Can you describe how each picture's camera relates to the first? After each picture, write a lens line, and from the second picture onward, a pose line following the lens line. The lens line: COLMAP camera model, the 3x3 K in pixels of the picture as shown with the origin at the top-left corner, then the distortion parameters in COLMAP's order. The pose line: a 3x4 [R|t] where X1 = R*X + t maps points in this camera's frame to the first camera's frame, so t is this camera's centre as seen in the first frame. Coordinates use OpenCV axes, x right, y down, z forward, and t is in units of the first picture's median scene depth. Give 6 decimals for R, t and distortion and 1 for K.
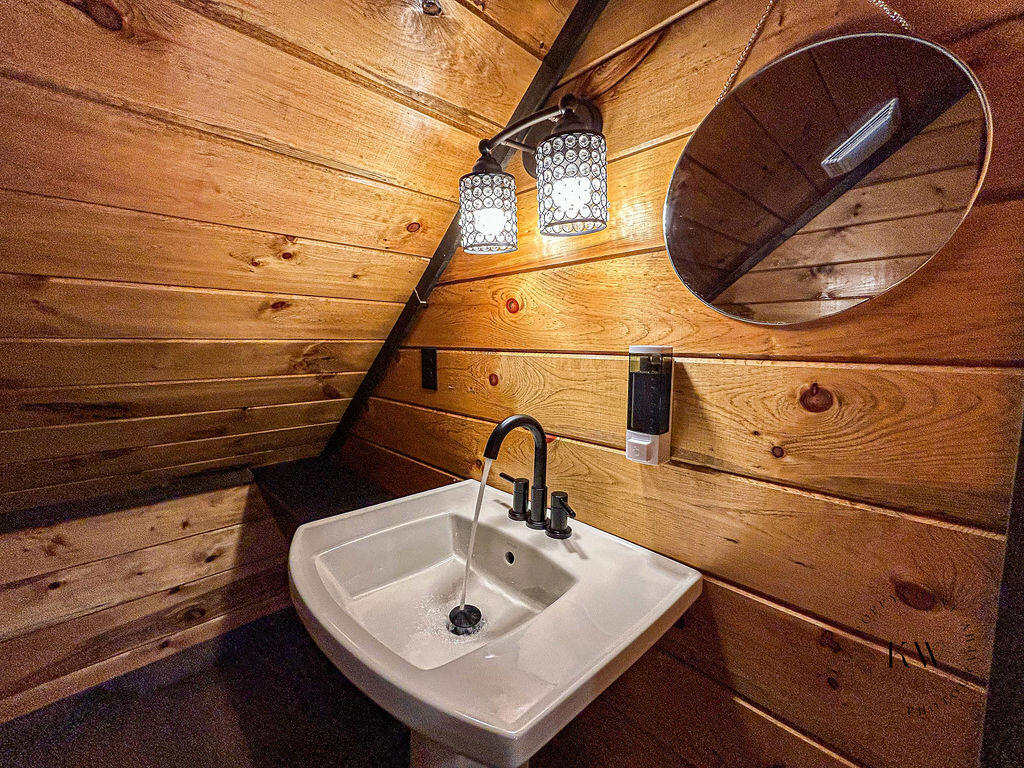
lens RADIAL K [[411.9, 0, 512.0], [0, 411.9, 384.0], [0, 0, 1]] dist [0.001609, 0.000776]
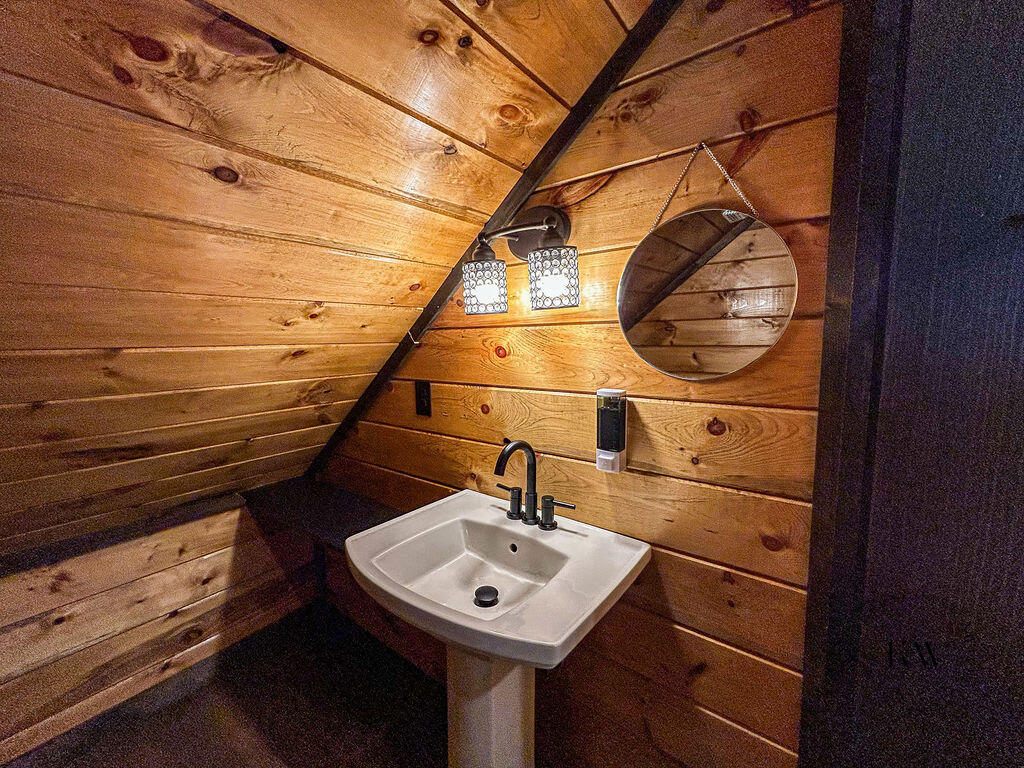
lens RADIAL K [[411.9, 0, 512.0], [0, 411.9, 384.0], [0, 0, 1]] dist [0.001609, 0.000776]
pose [[0.988527, -0.037179, 0.146400, -0.168922], [0.036659, 0.999308, 0.006249, -0.106737], [-0.146531, -0.000810, 0.989206, -0.289316]]
